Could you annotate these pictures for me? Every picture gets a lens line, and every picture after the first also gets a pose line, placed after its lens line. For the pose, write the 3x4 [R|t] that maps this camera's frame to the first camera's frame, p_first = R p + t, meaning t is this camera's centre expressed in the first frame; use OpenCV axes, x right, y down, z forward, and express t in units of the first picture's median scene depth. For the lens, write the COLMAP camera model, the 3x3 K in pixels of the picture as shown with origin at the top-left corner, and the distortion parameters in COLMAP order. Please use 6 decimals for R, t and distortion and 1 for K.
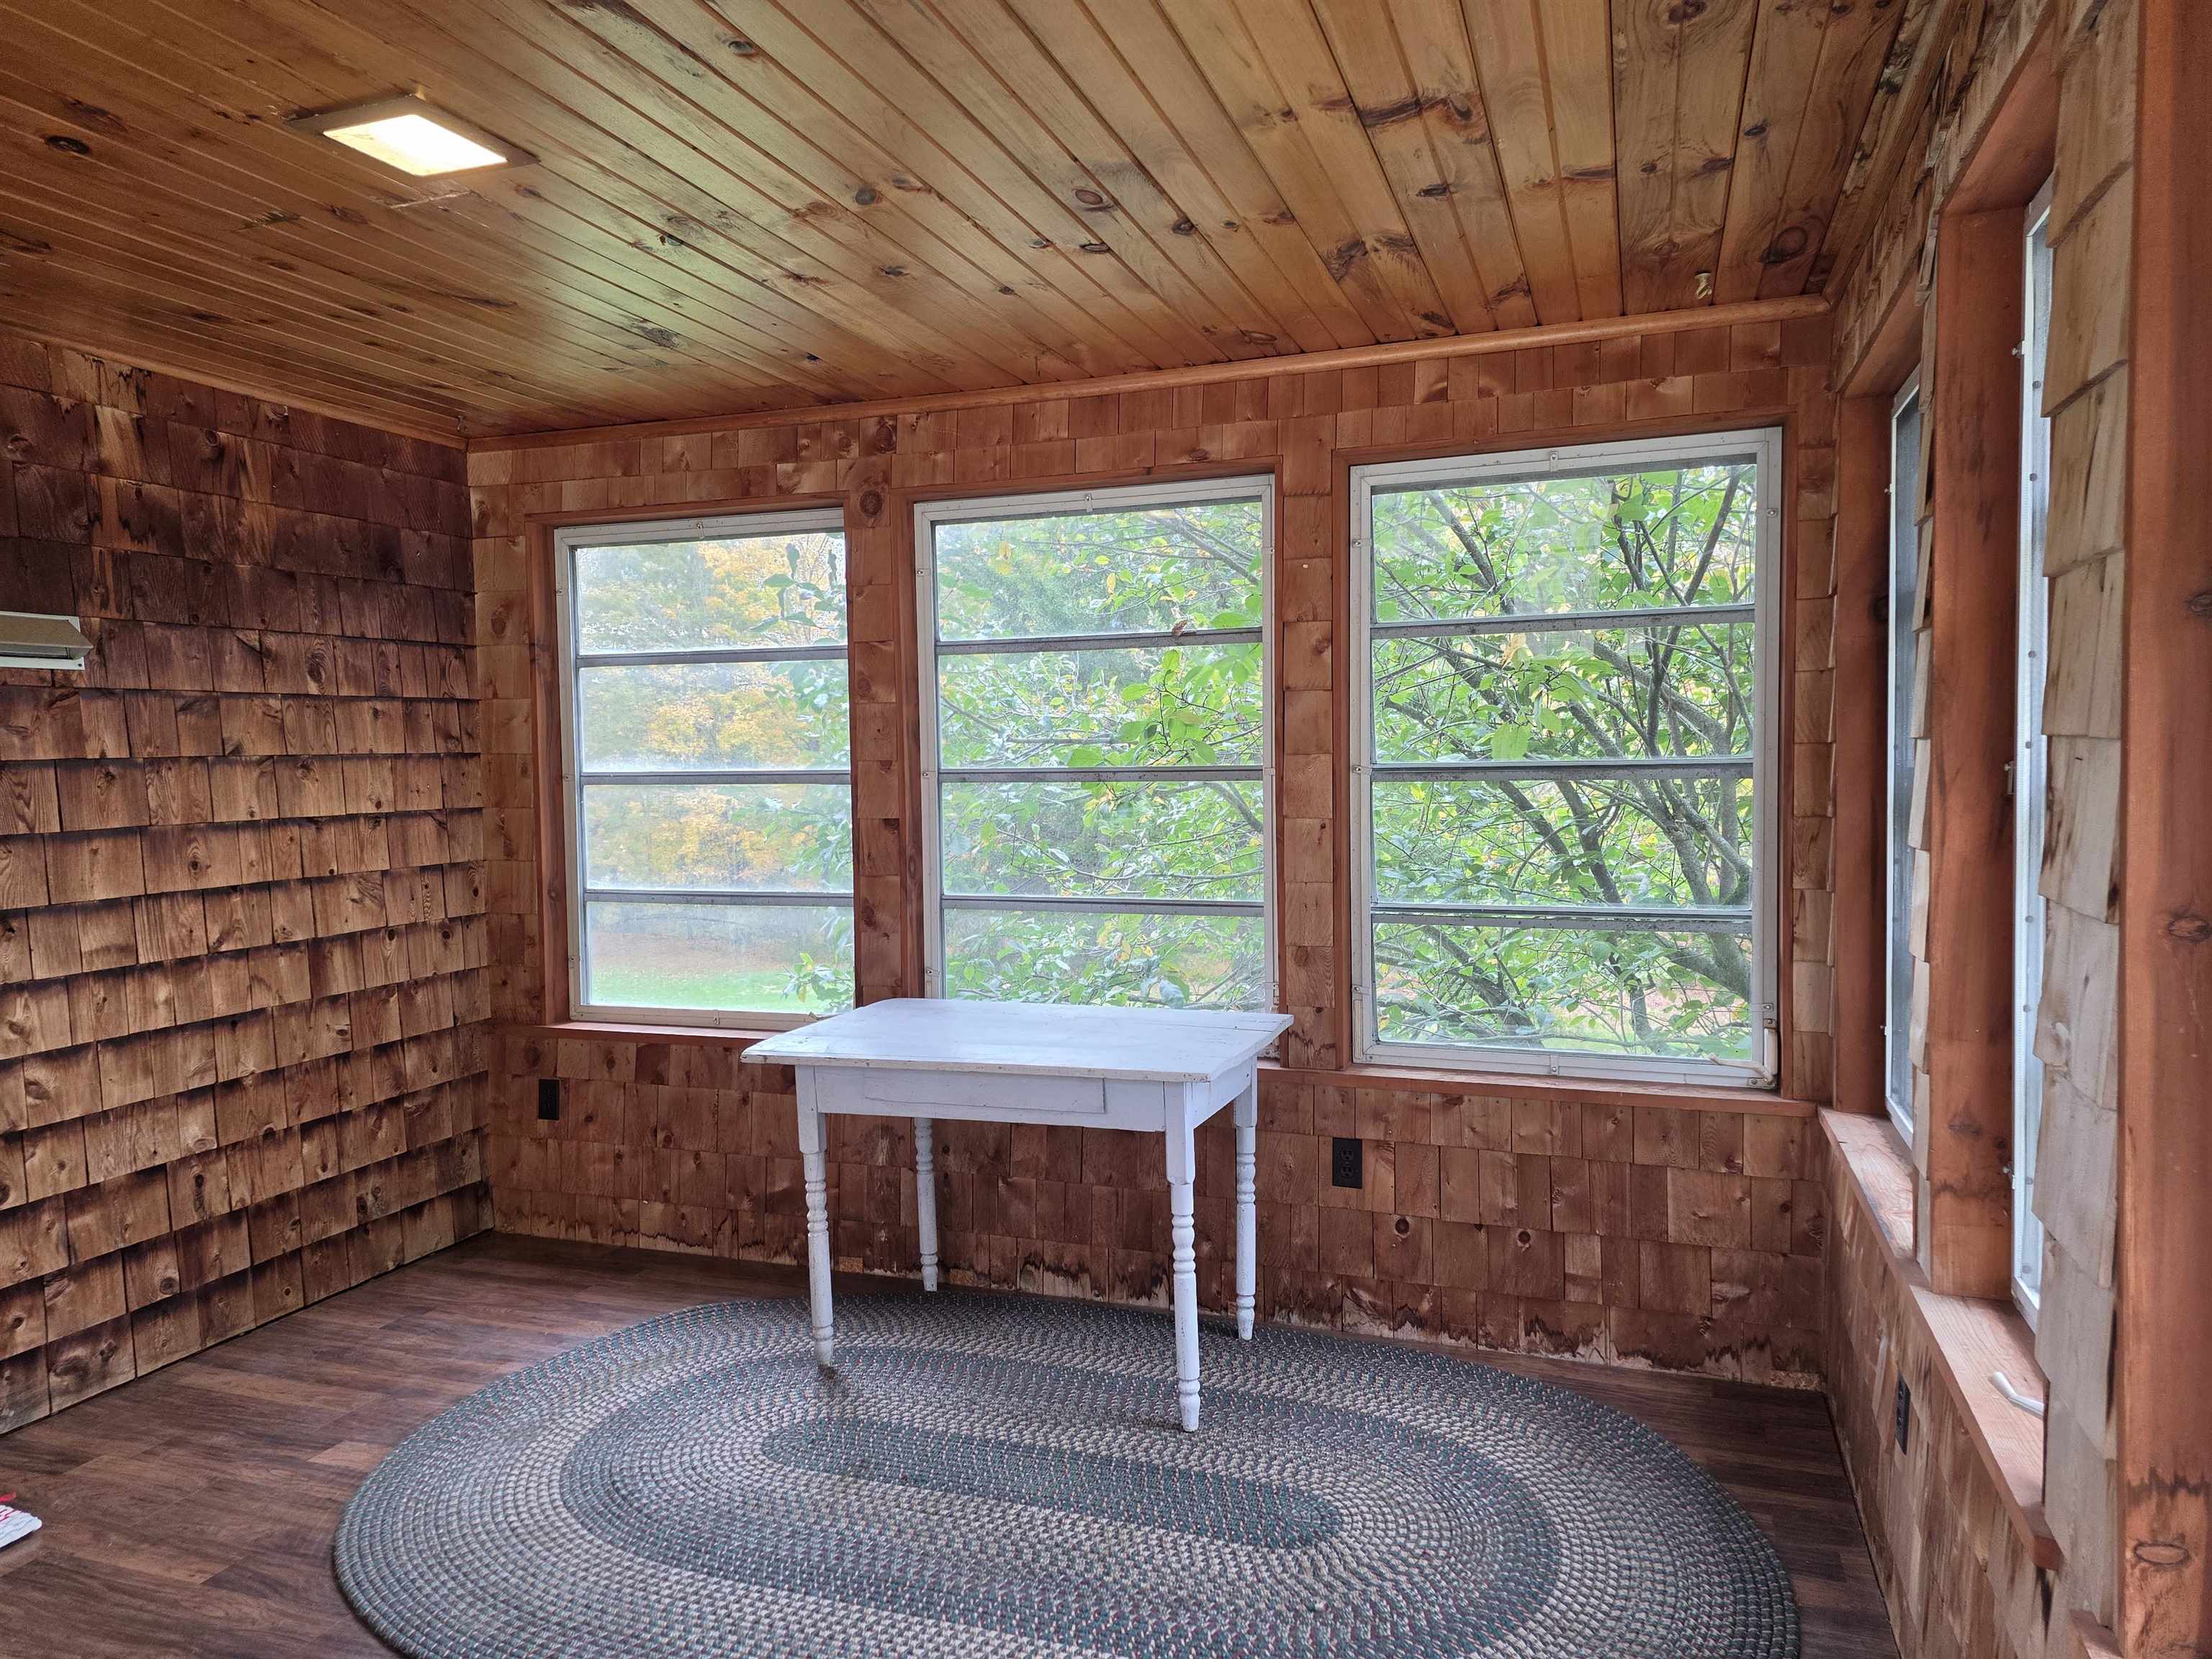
lens RADIAL K [[1458.3, 0, 1093.9], [0, 1458.3, 819.1], [0, 0, 1]] dist [0.099305, -0.087458]
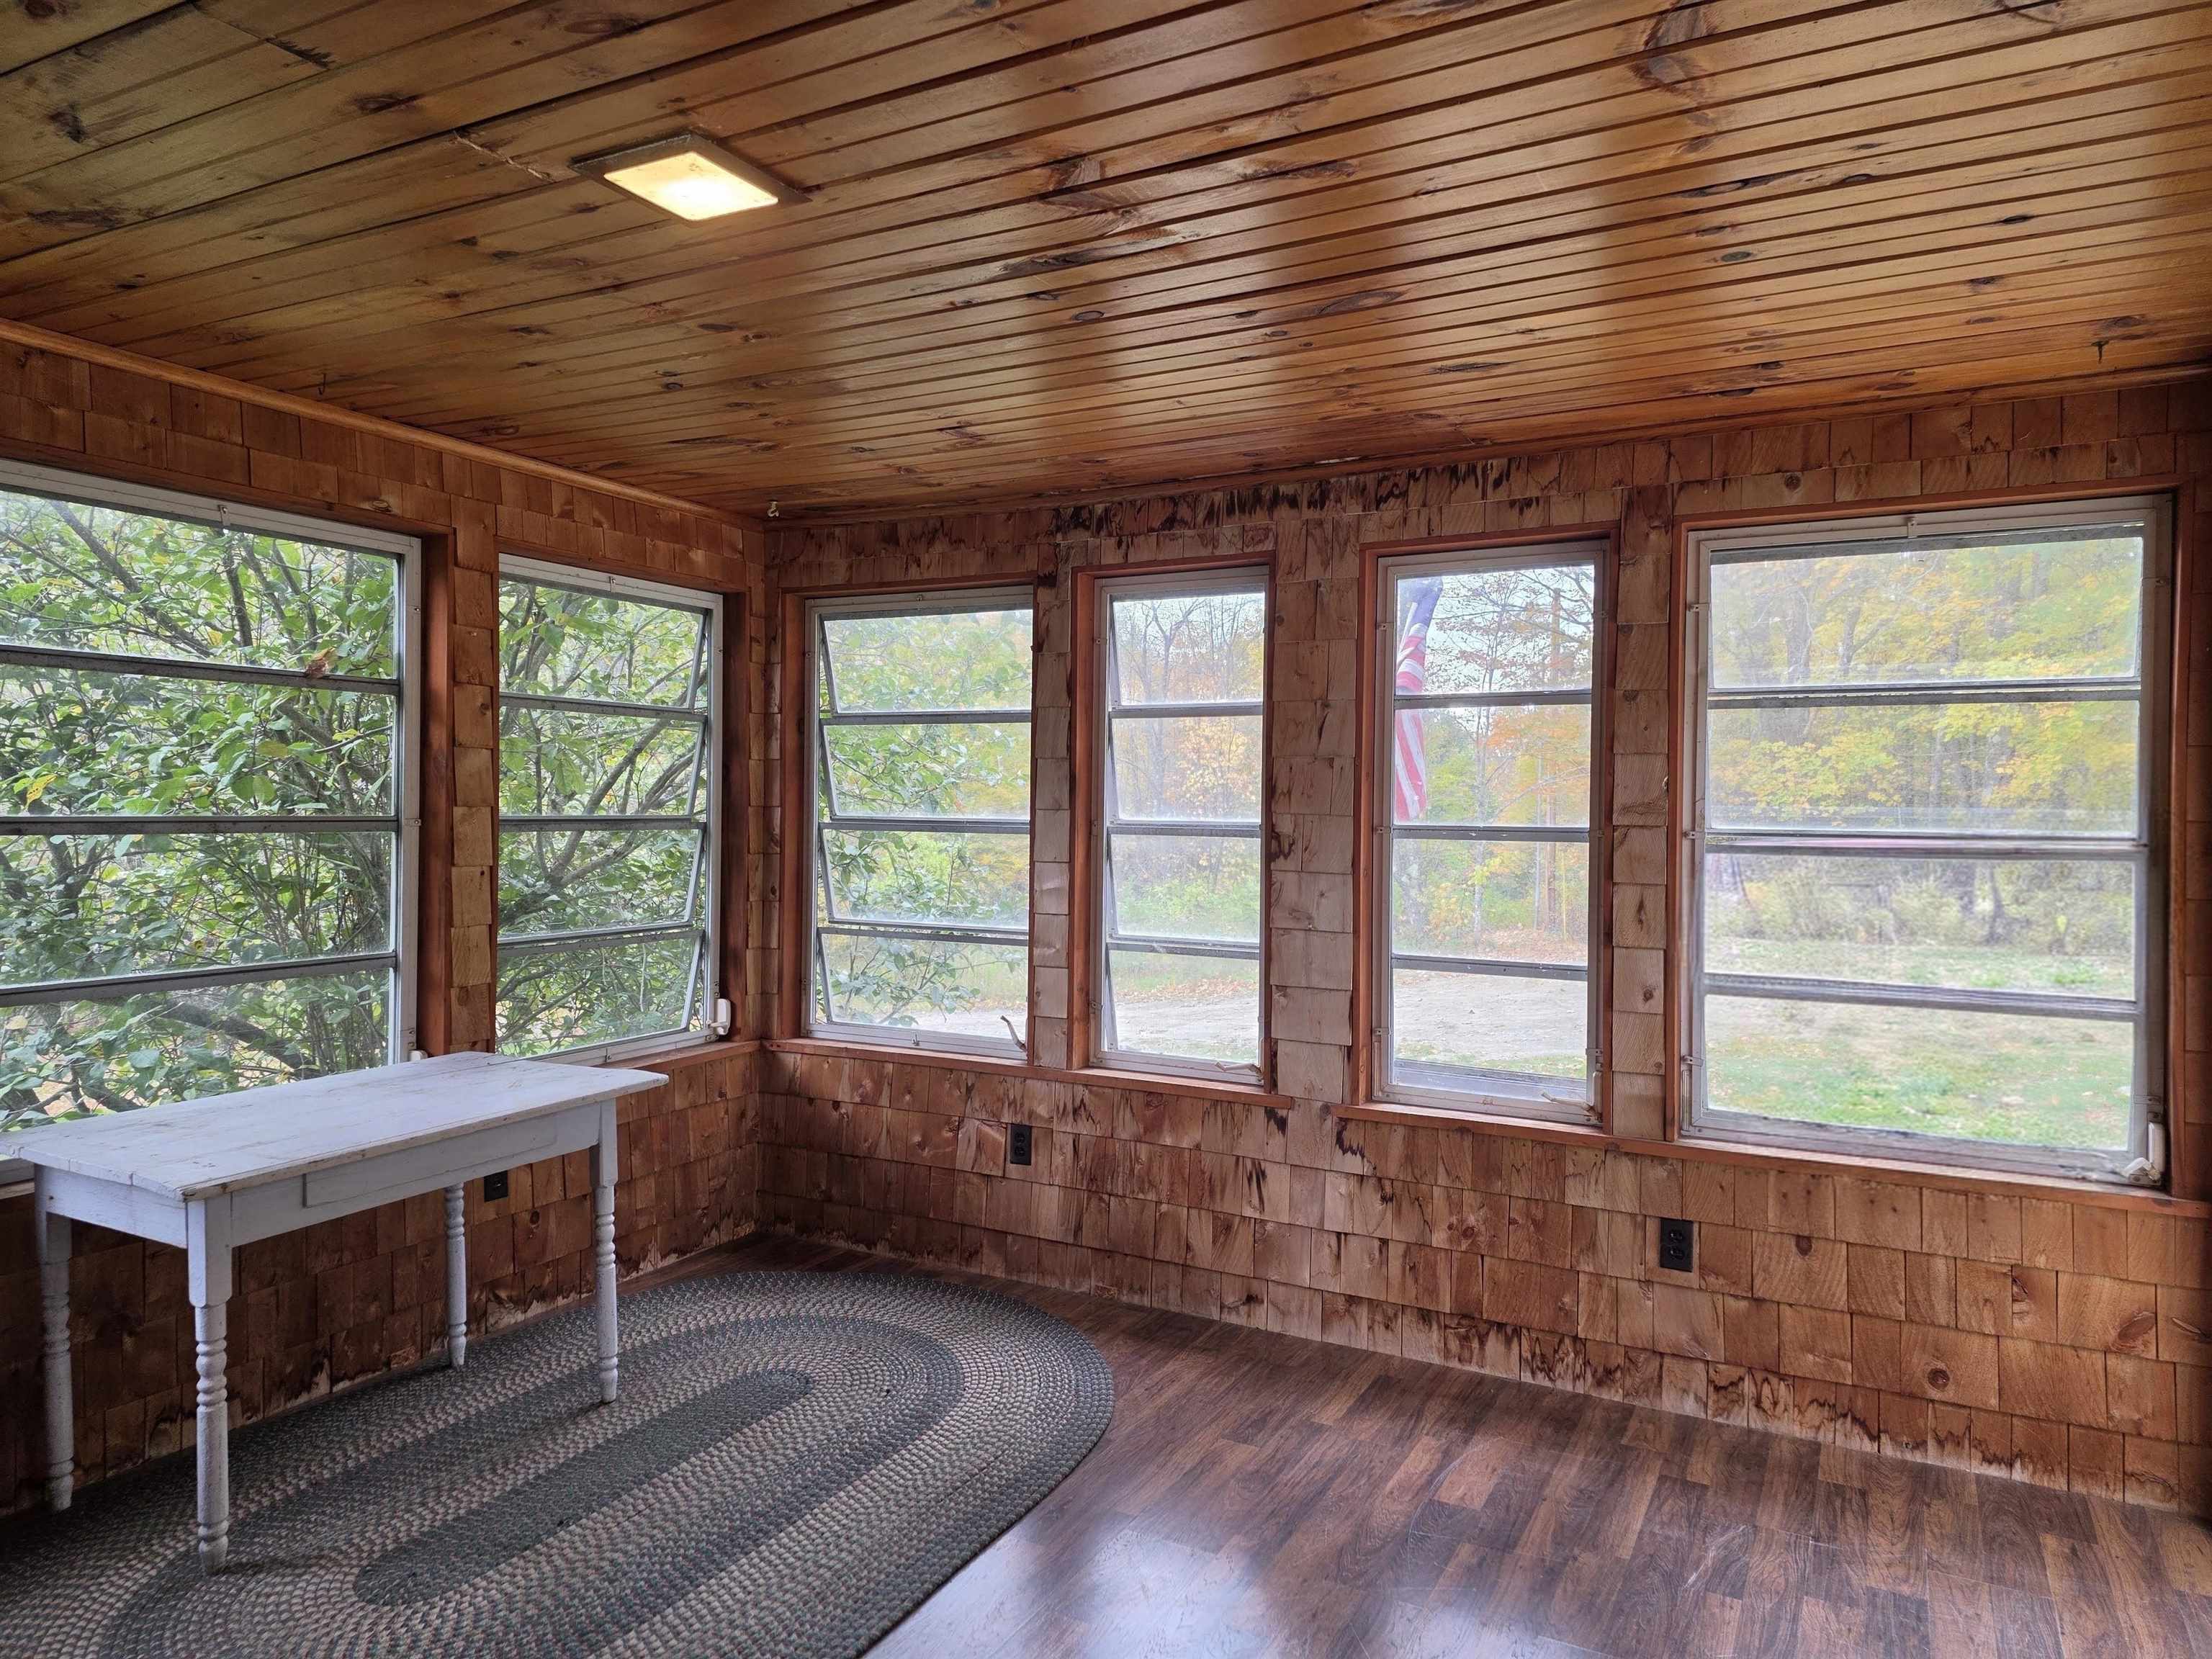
lens RADIAL K [[1458.3, 0, 1099.0], [0, 1458.3, 811.3], [0, 0, 1]] dist [0.099305, -0.087458]
pose [[0.145443, 0.010489, 0.989311, -0.885184], [0.027535, 0.999514, -0.014645, -0.012296], [-0.988983, 0.029371, 0.145083, 0.388320]]
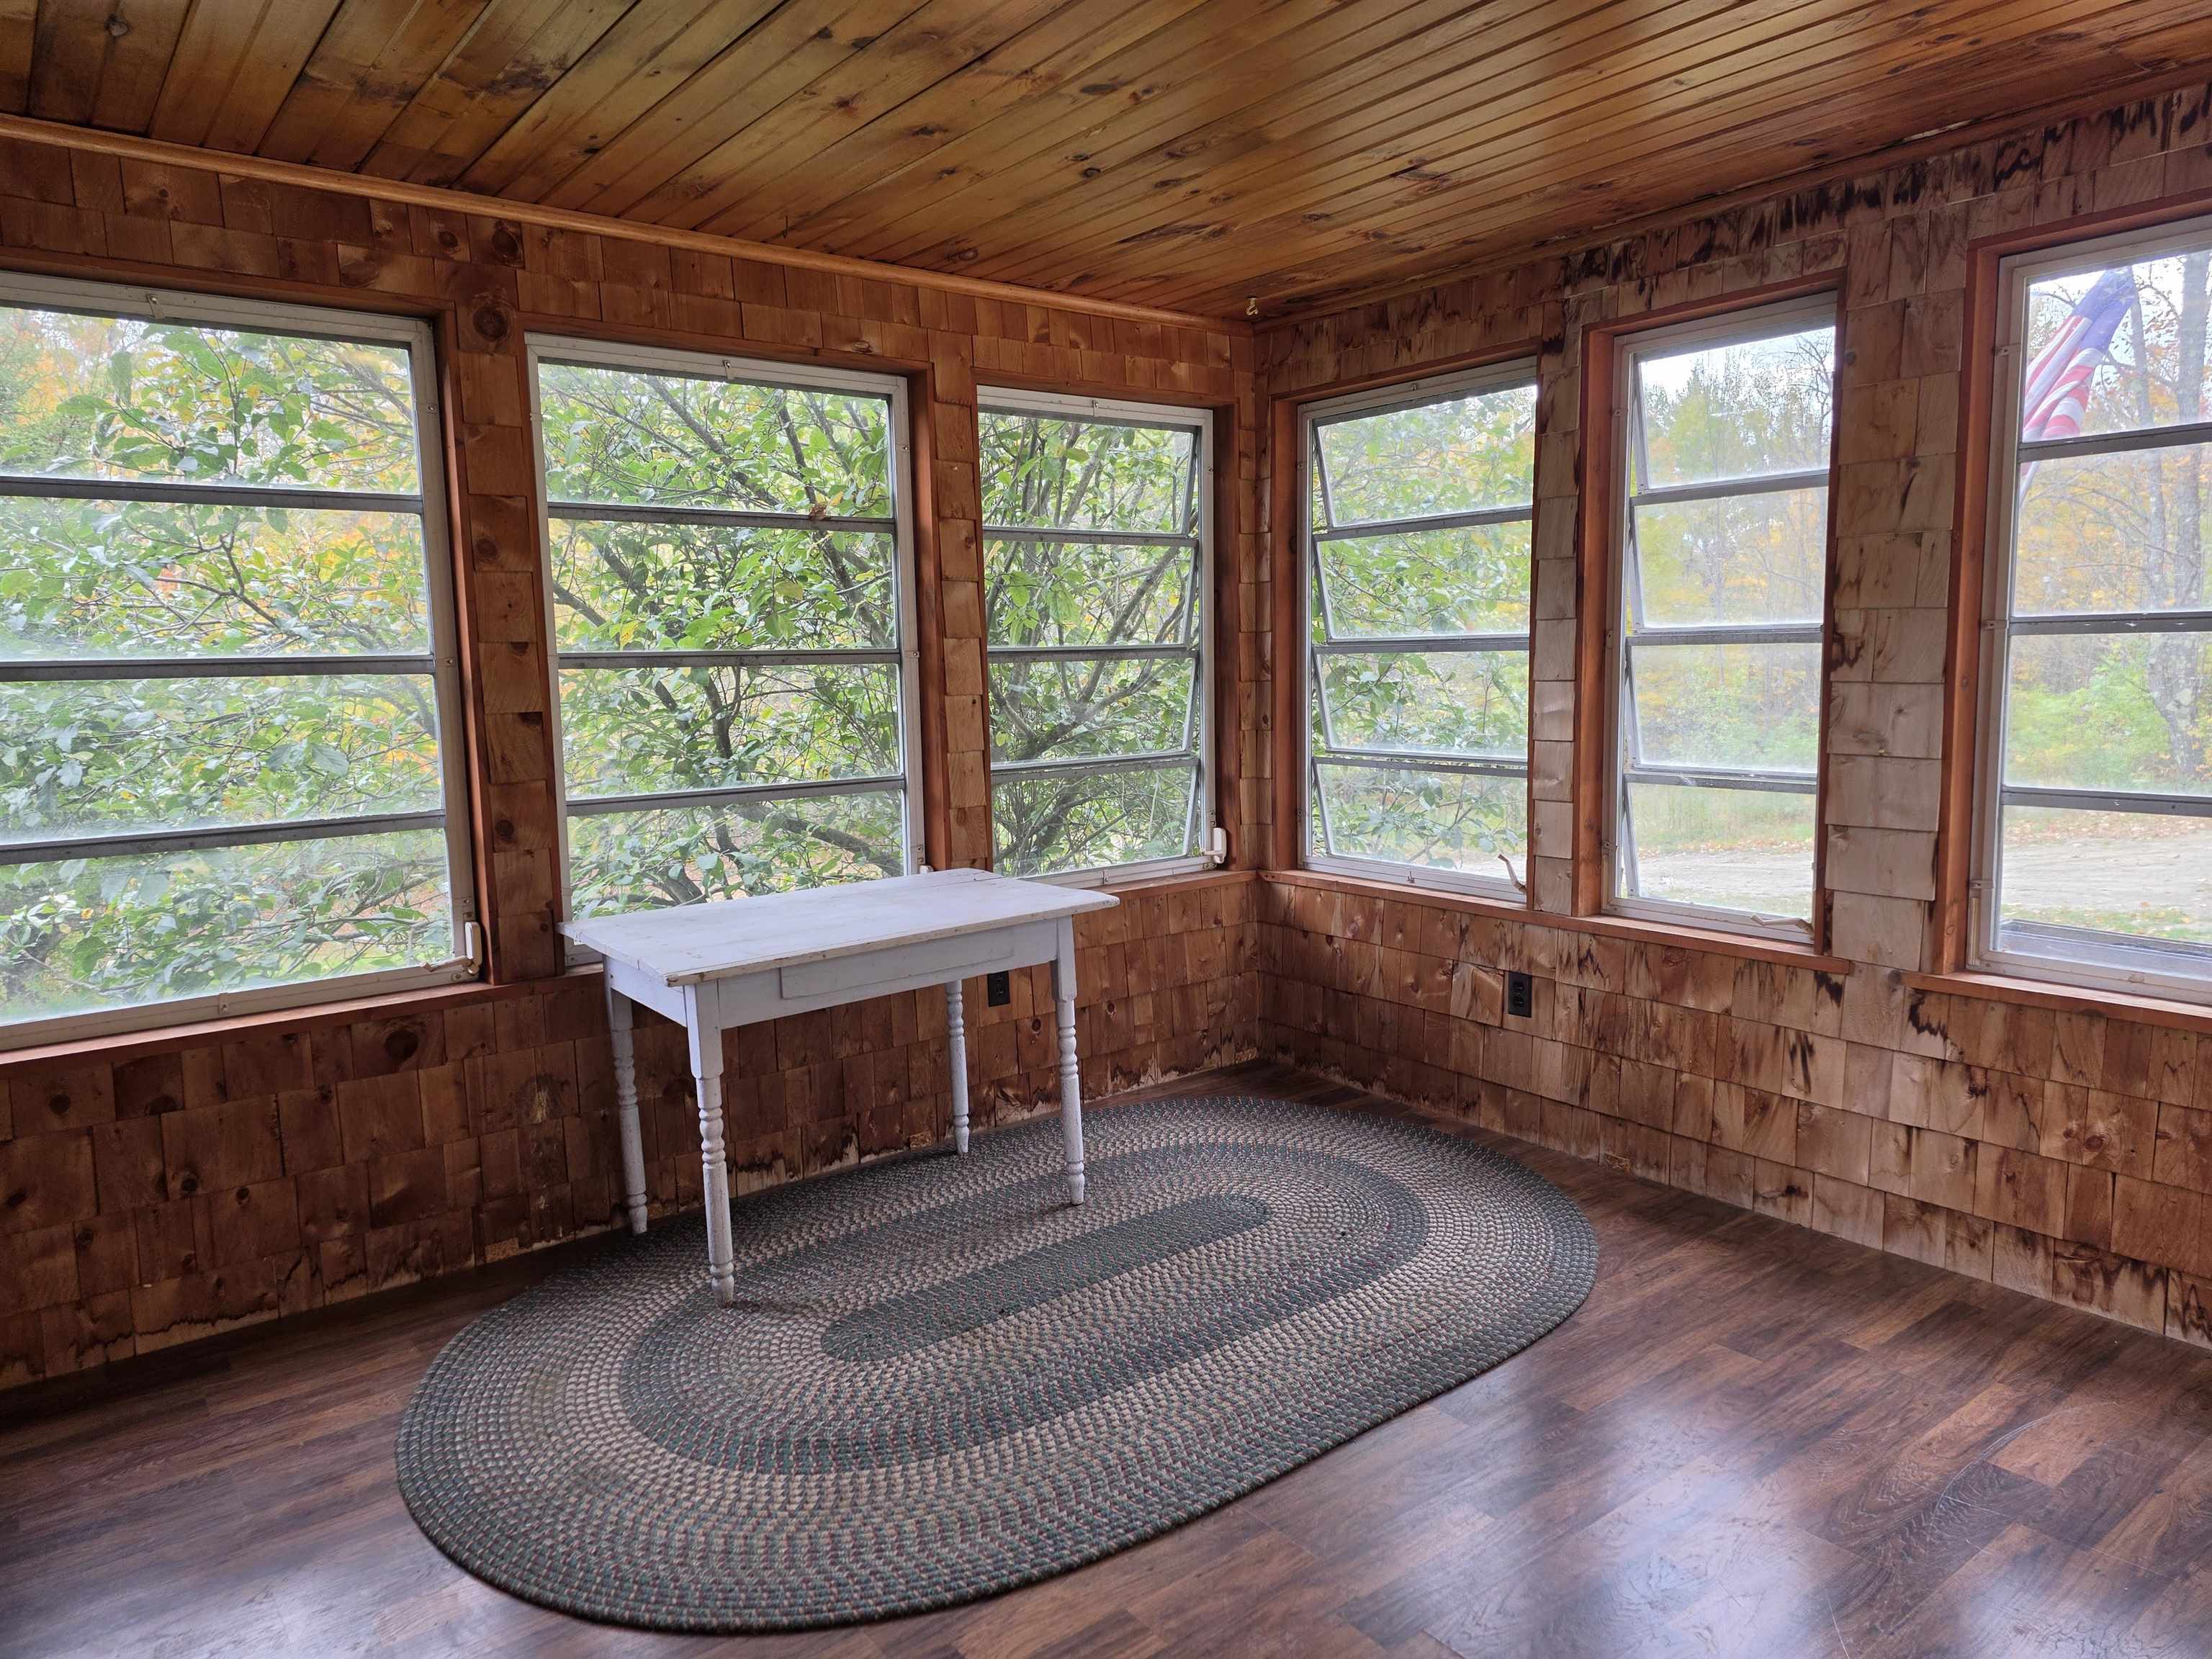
lens RADIAL K [[1458.3, 0, 1093.1], [0, 1458.3, 814.6], [0, 0, 1]] dist [0.099305, -0.087458]
pose [[0.538557, -0.094128, 0.837315, -0.771608], [0.048852, 0.995557, 0.080496, 0.006065], [-0.841172, -0.002448, 0.540762, 0.305738]]
